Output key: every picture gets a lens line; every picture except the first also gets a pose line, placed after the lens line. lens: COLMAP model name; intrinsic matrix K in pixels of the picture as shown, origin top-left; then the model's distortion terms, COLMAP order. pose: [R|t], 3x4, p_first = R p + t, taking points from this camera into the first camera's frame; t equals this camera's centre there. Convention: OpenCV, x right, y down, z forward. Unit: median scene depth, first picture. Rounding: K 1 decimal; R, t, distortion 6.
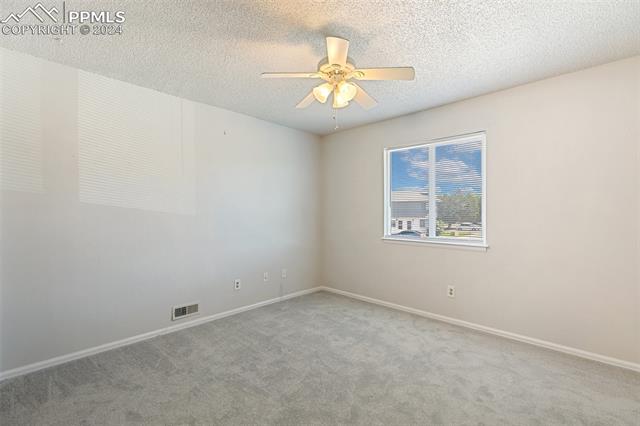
lens RADIAL K [[283.5, 0, 317.2], [0, 283.5, 211.5], [0, 0, 1]] dist [0.001965, 0.000316]
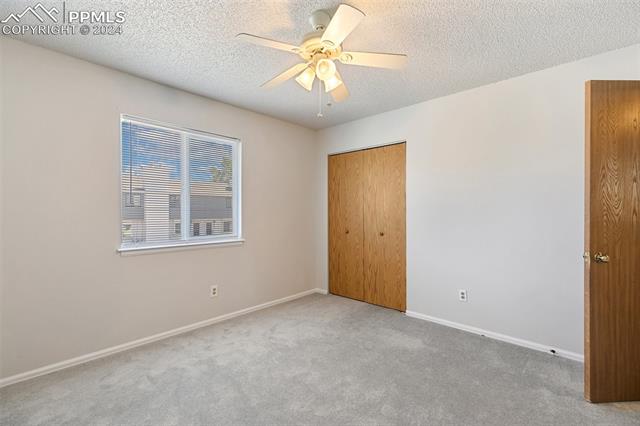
lens RADIAL K [[283.5, 0, 317.2], [0, 283.5, 211.5], [0, 0, 1]] dist [0.001965, 0.000316]
pose [[-0.005009, -0.005242, 0.999974, -0.557316], [0.001693, 0.999985, 0.005250, 0.000013], [-0.999986, 0.001719, -0.005000, 0.696871]]
